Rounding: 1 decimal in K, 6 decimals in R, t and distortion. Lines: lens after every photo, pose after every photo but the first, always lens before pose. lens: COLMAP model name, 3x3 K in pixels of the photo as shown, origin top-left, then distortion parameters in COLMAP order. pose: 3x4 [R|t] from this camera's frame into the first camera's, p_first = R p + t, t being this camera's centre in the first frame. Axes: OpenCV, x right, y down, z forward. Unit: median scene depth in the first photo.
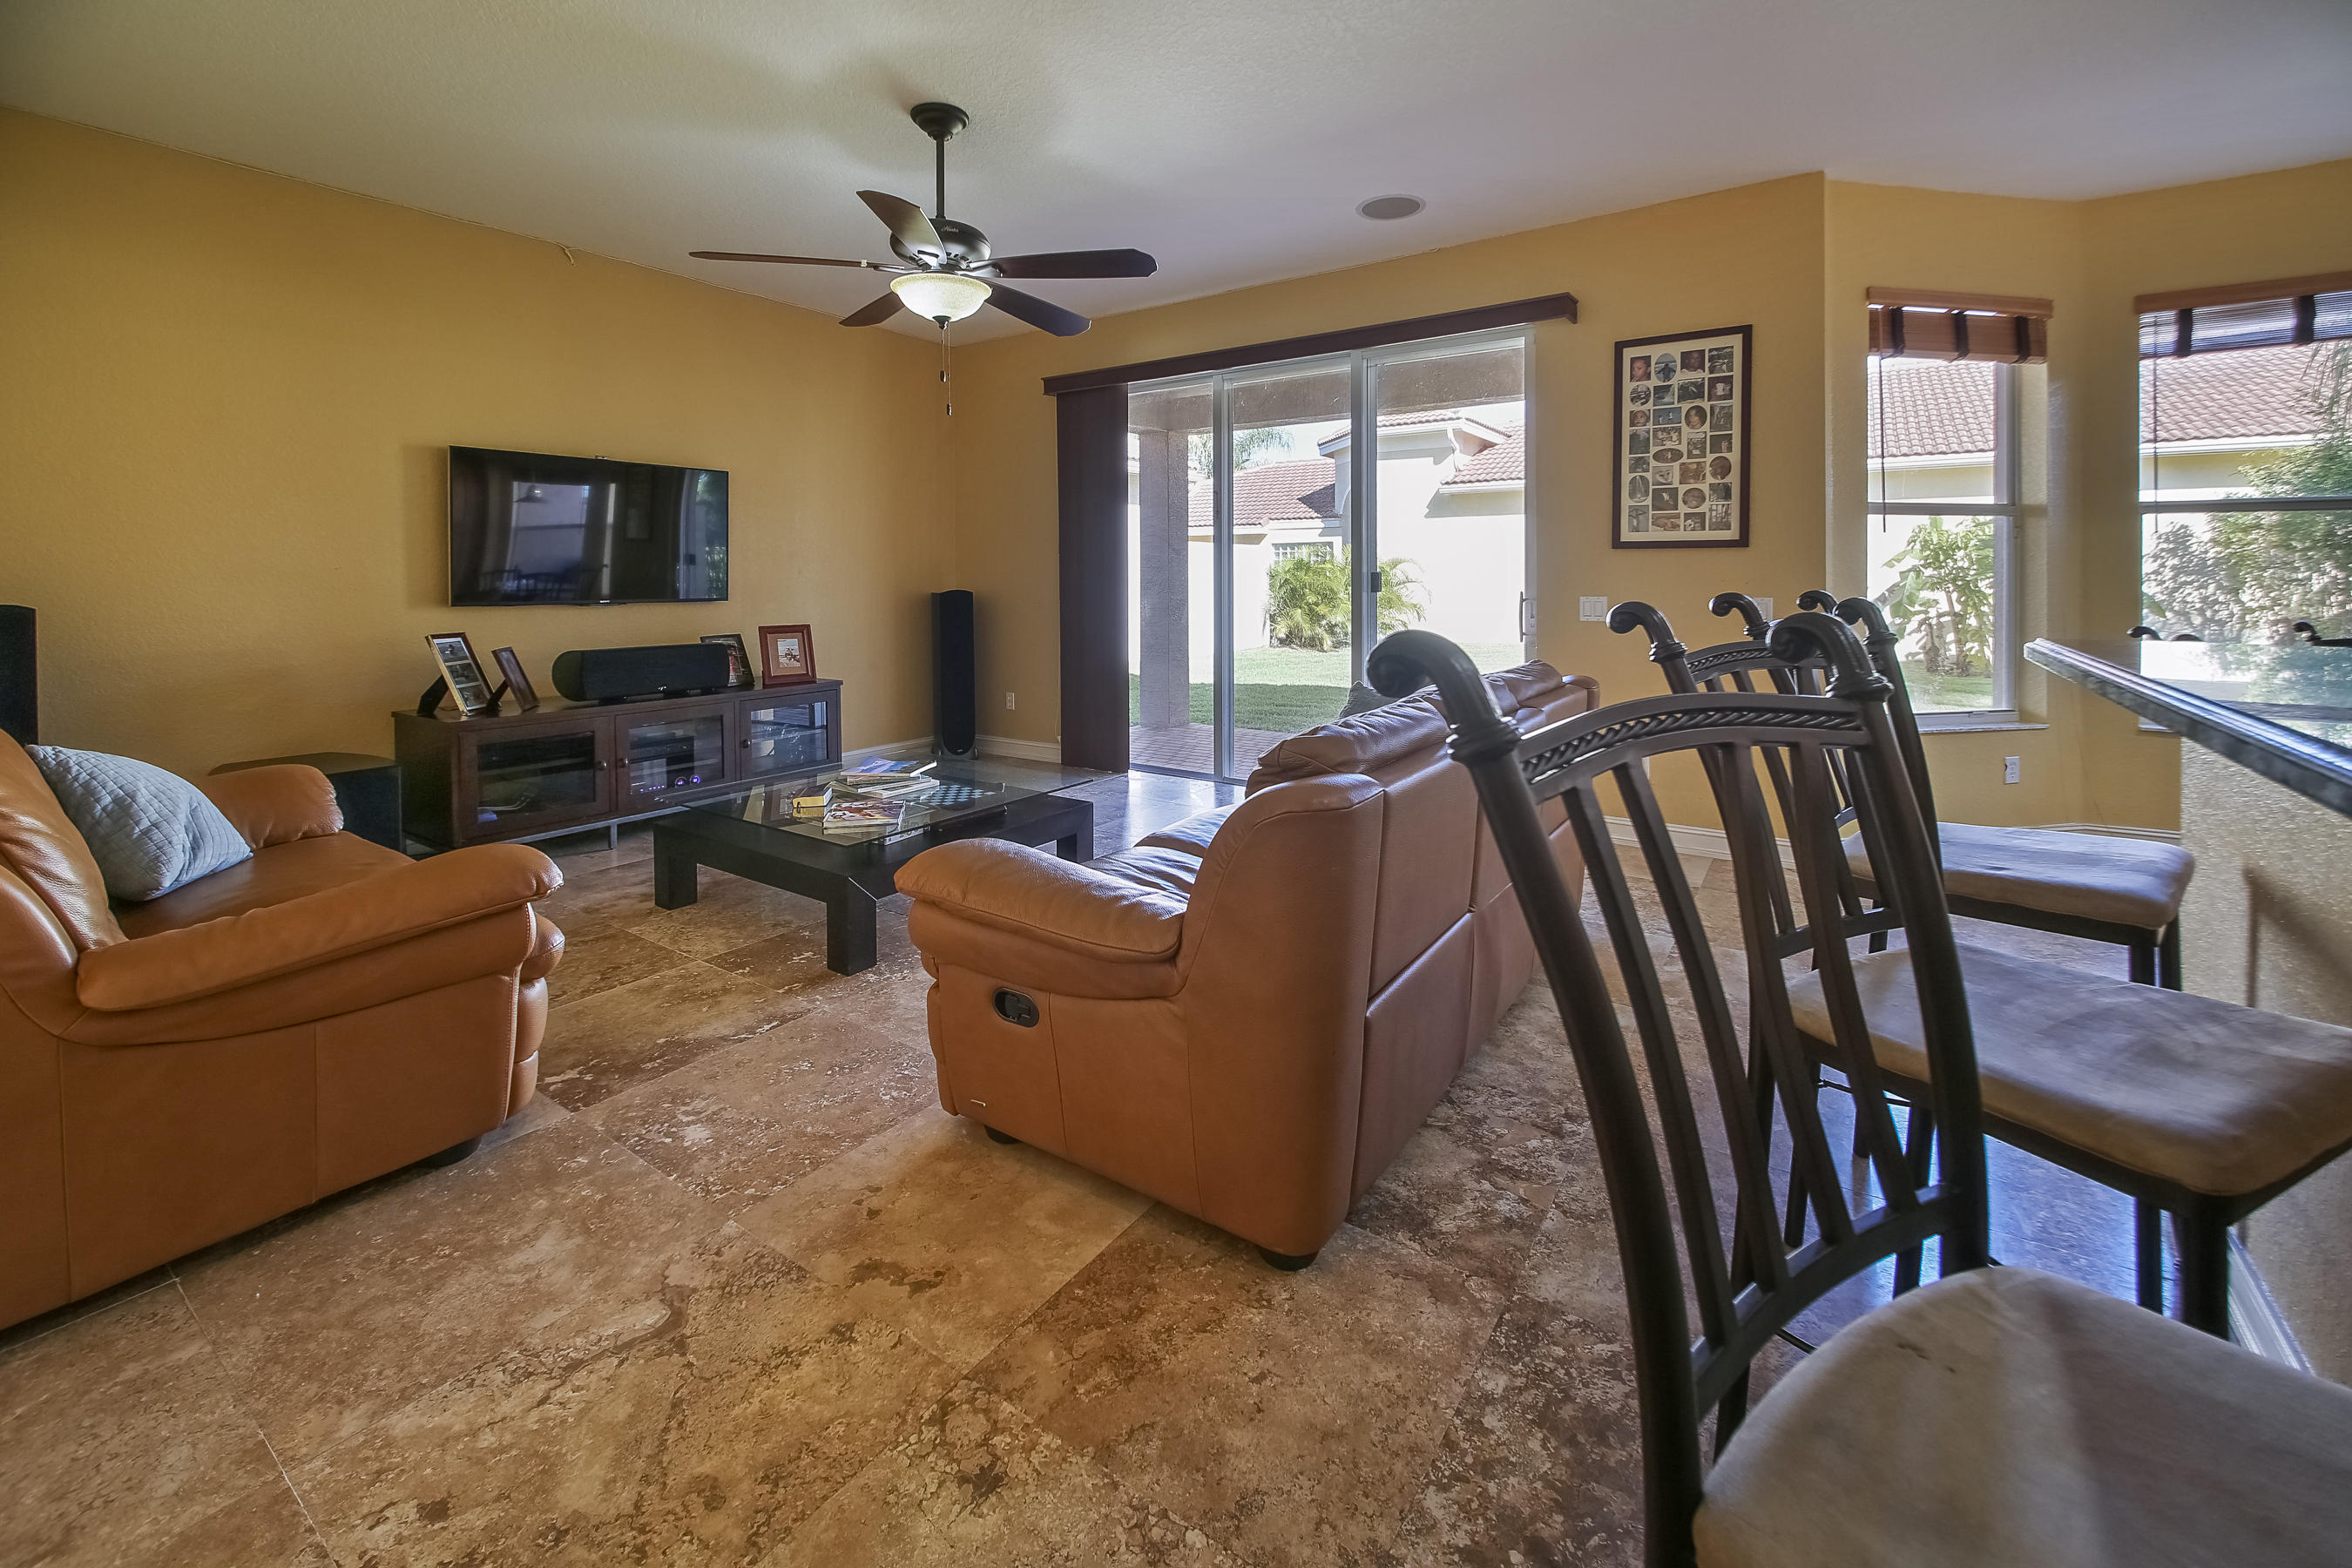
lens RADIAL K [[979.7, 0, 1181.5], [0, 979.7, 608.6], [0, 0, 1]] dist [0.000936, -0.003586]
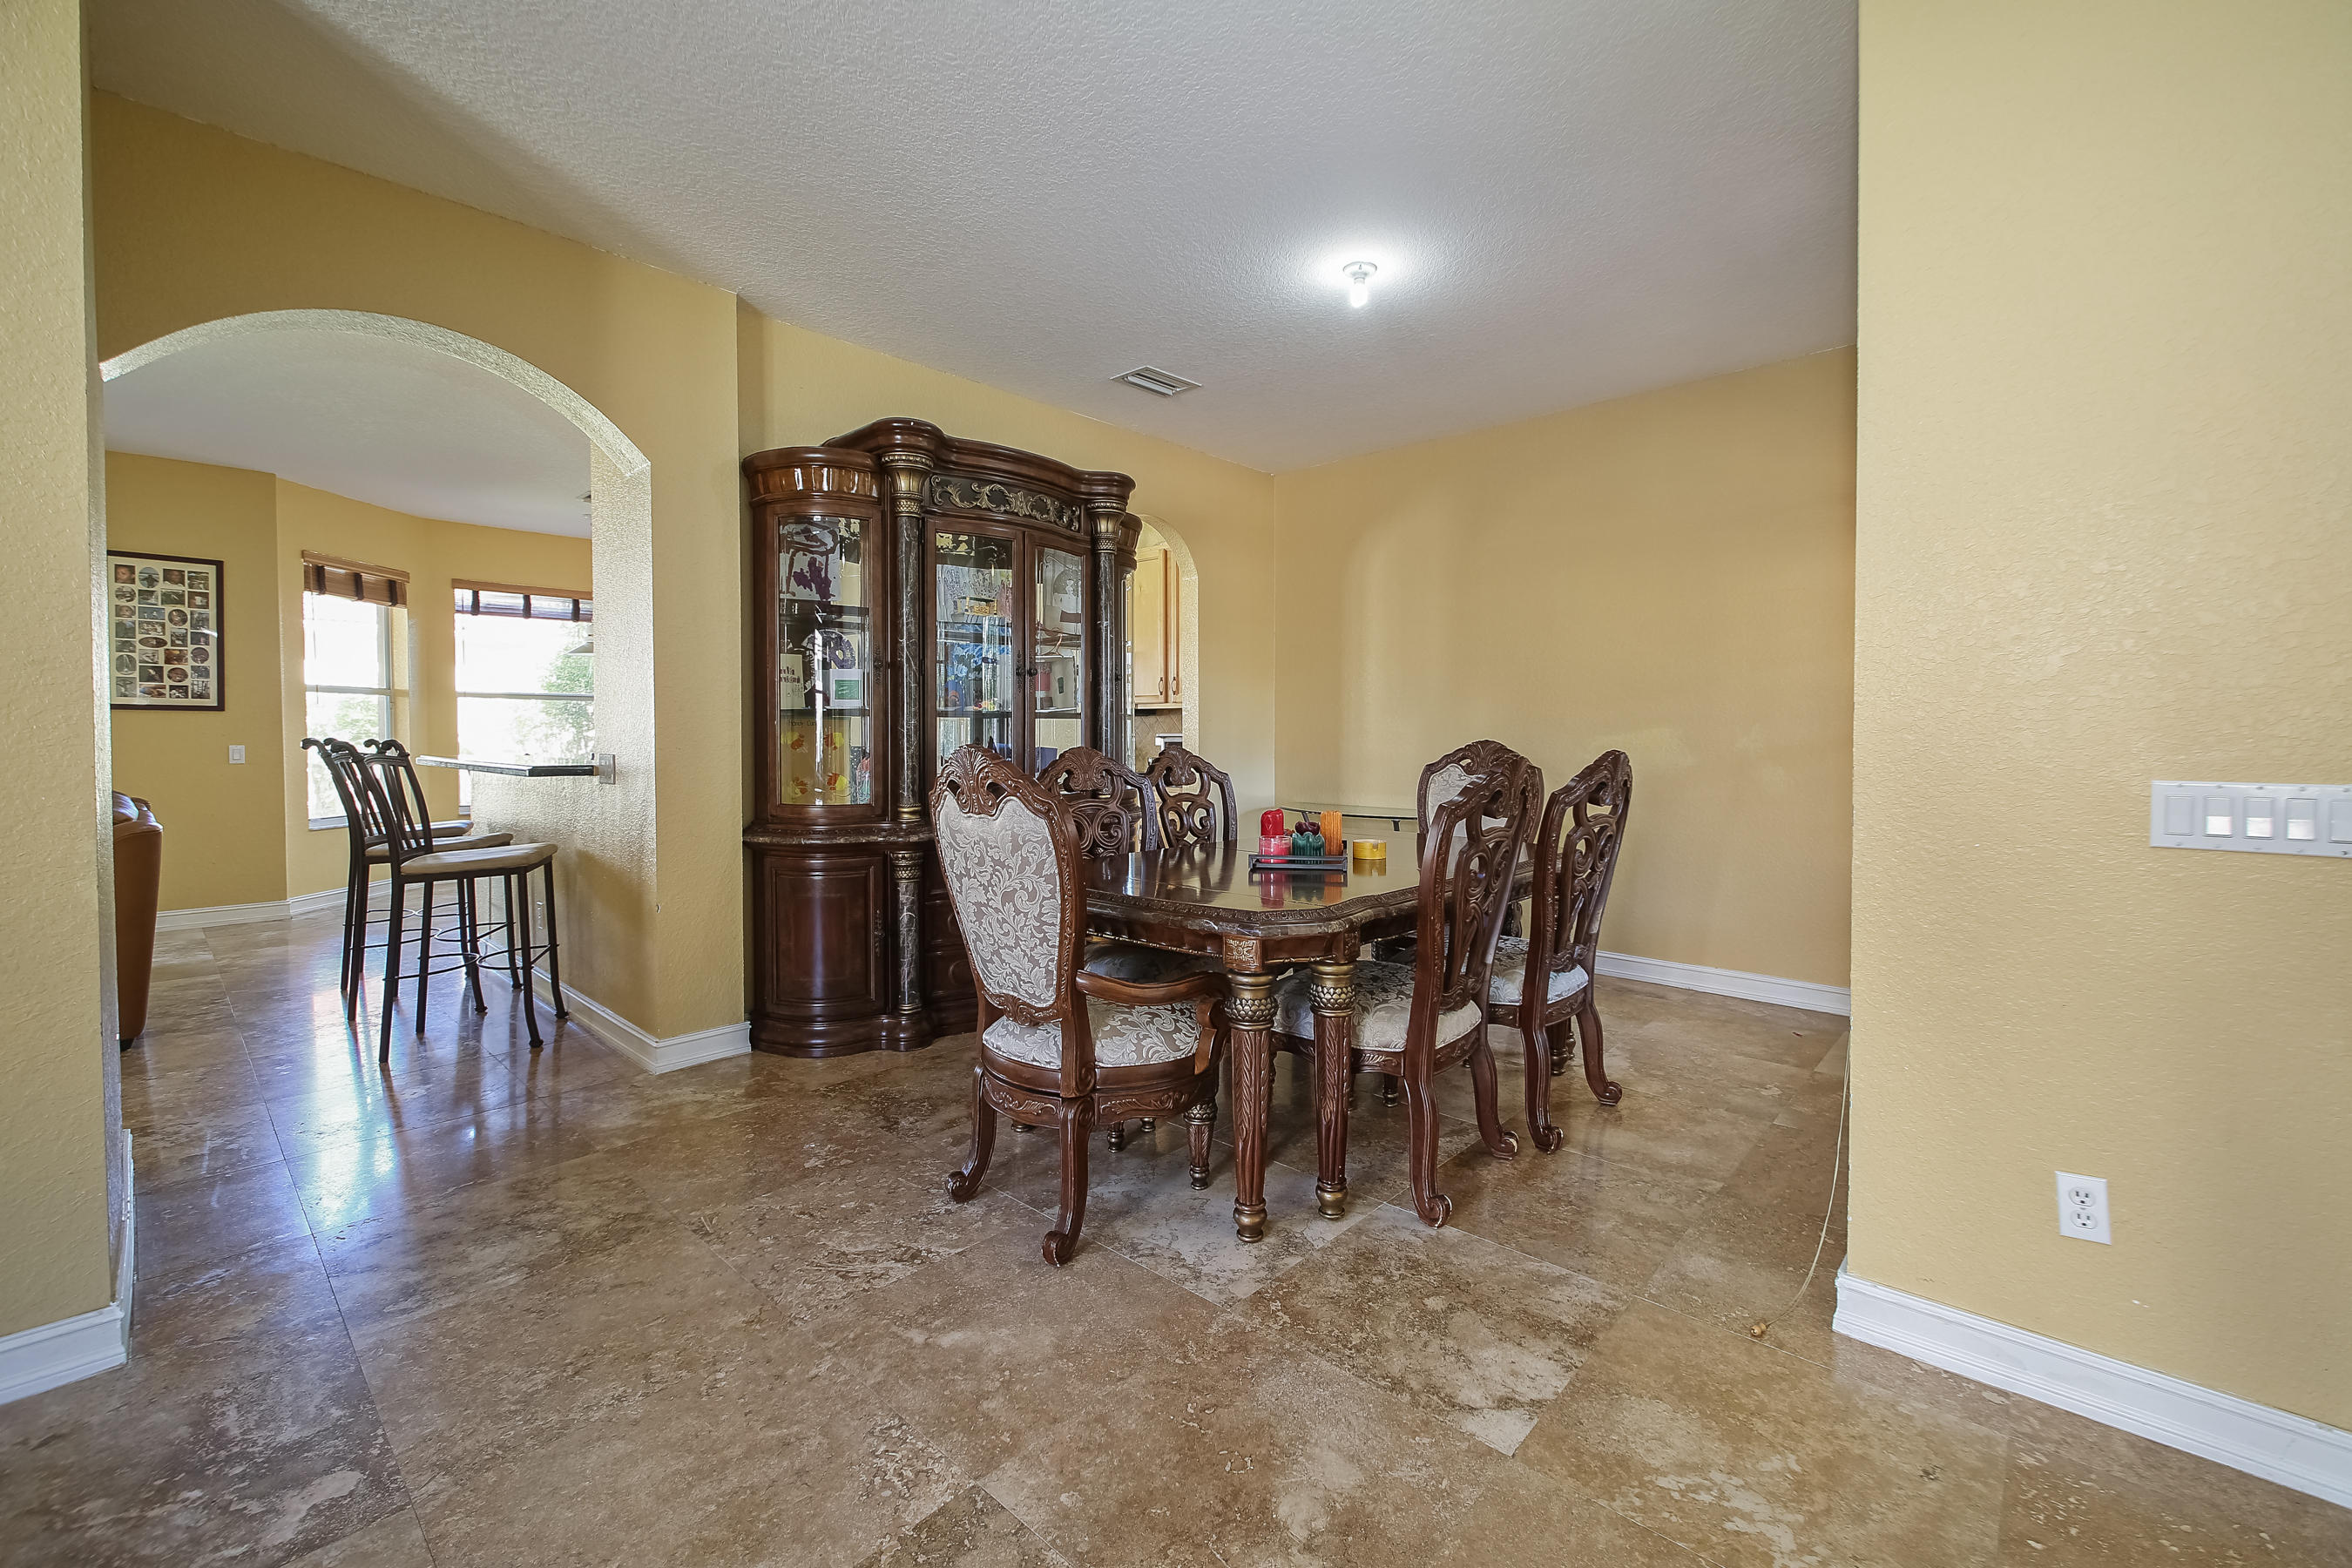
lens RADIAL K [[979.7, 0, 1175.4], [0, 979.7, 756.2], [0, 0, 1]] dist [0.000936, -0.003586]
pose [[0.152883, -0.017602, 0.988087, -0.641026], [0.014027, 0.999779, 0.015640, 0.001978], [-0.988145, 0.011469, 0.153096, -0.624329]]
